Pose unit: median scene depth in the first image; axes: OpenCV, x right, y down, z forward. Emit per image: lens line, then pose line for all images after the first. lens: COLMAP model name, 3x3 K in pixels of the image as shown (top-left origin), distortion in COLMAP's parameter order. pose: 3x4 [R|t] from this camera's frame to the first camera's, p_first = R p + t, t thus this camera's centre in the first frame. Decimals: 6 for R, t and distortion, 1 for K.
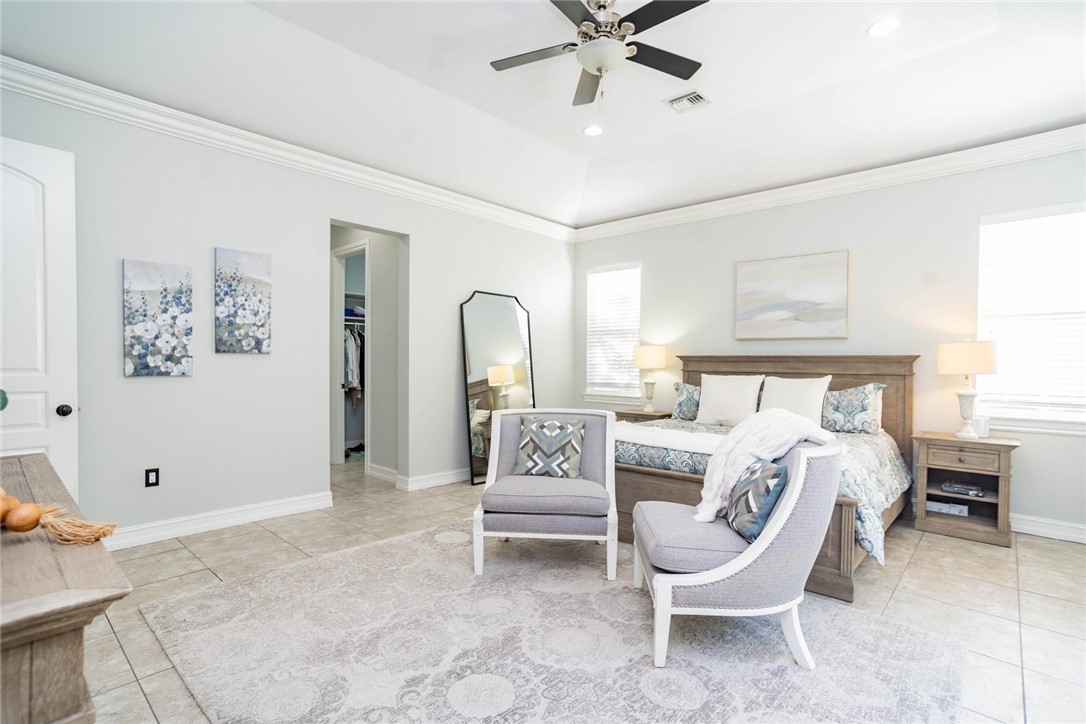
lens RADIAL K [[553.1, 0, 535.1], [0, 553.1, 374.8], [0, 0, 1]] dist [-0.067454, 0.046735]
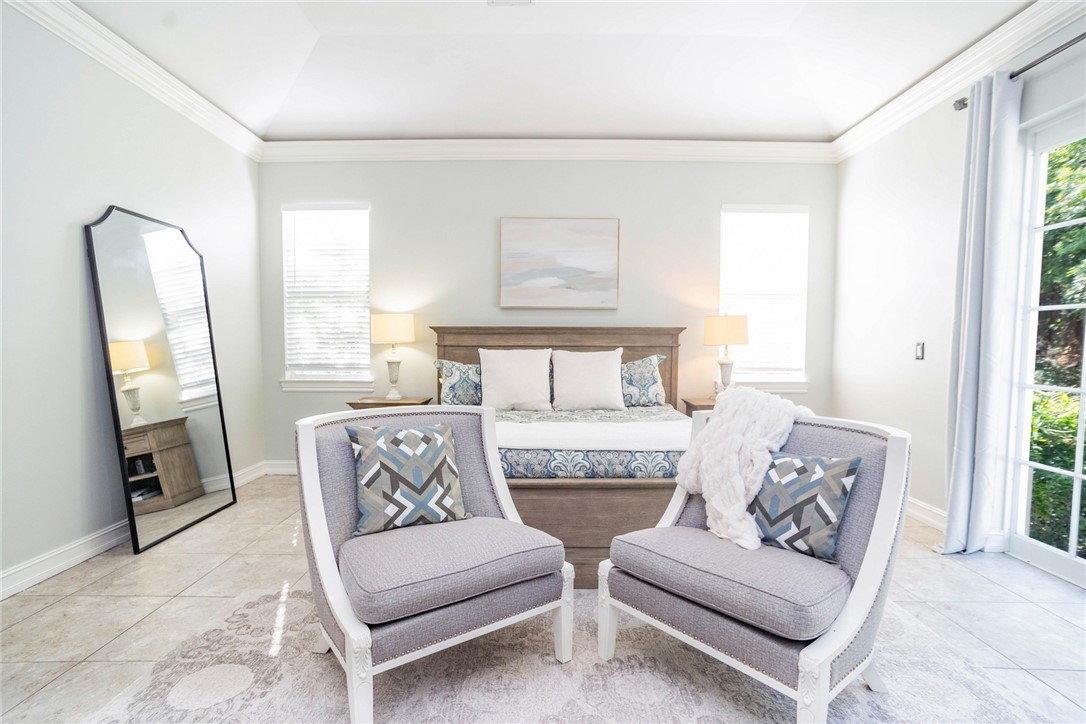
lens RADIAL K [[553.1, 0, 535.1], [0, 553.1, 374.8], [0, 0, 1]] dist [-0.067454, 0.046735]
pose [[0.726600, -0.047512, 0.685416, -0.254252], [0.018824, 0.998608, 0.049267, -0.002152], [-0.686803, -0.022895, 0.726483, 0.443533]]
